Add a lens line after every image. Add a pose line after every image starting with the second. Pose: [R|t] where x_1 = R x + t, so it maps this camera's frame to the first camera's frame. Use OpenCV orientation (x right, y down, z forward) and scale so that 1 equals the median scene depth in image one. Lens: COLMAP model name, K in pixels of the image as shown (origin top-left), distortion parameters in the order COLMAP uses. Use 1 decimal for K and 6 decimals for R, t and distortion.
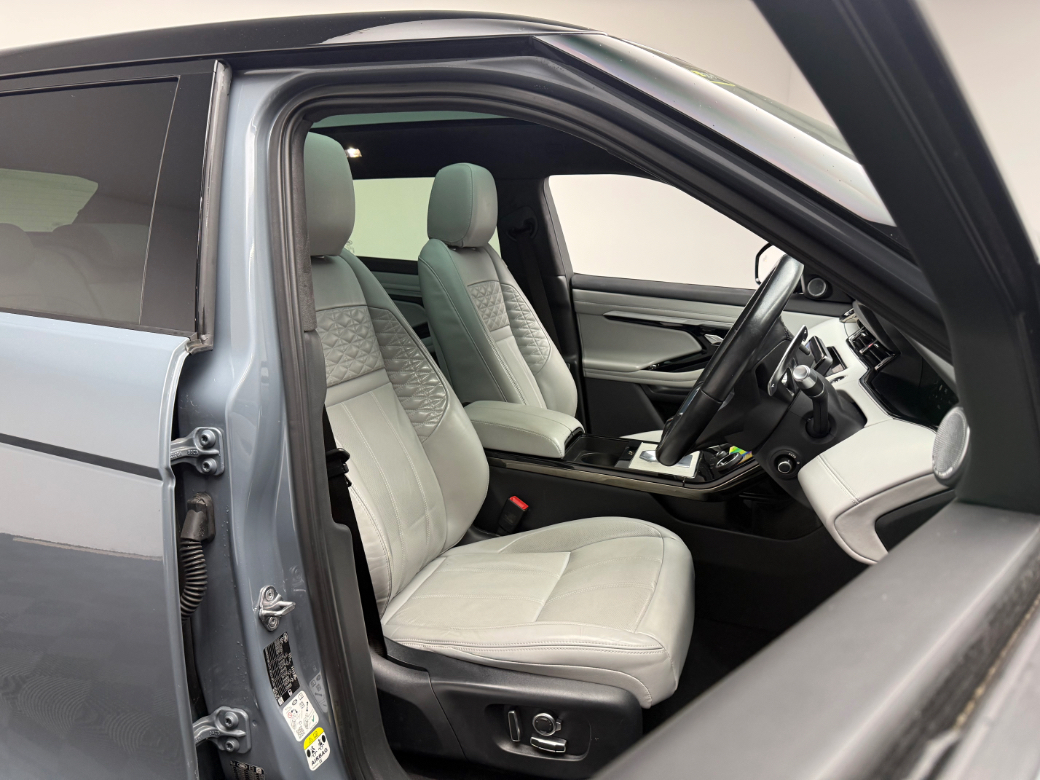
lens RADIAL K [[727.3, 0, 518.2], [0, 727.3, 389.3], [0, 0, 1]] dist [0.013036, -0.031924]
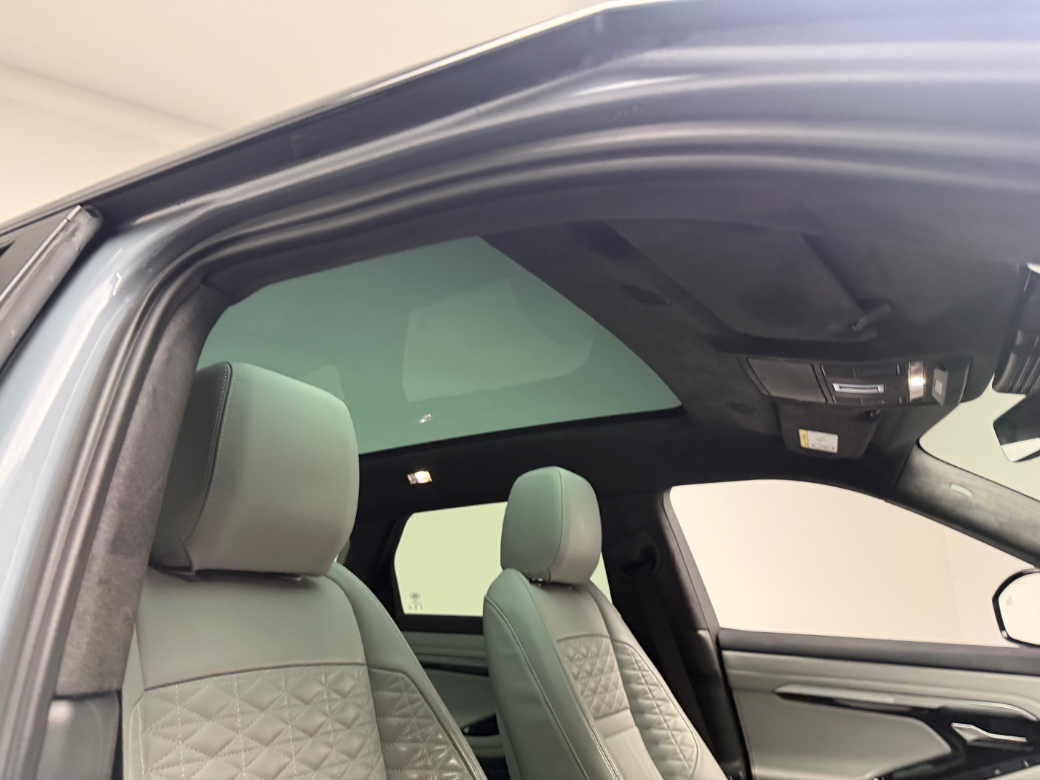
lens RADIAL K [[727.3, 0, 515.1], [0, 727.3, 378.1], [0, 0, 1]] dist [0.013036, -0.031924]
pose [[0.985476, -0.070819, -0.154346, 0.008786], [-0.016085, 0.865880, -0.499994, -0.017705], [0.169054, 0.495214, 0.852164, 0.289889]]
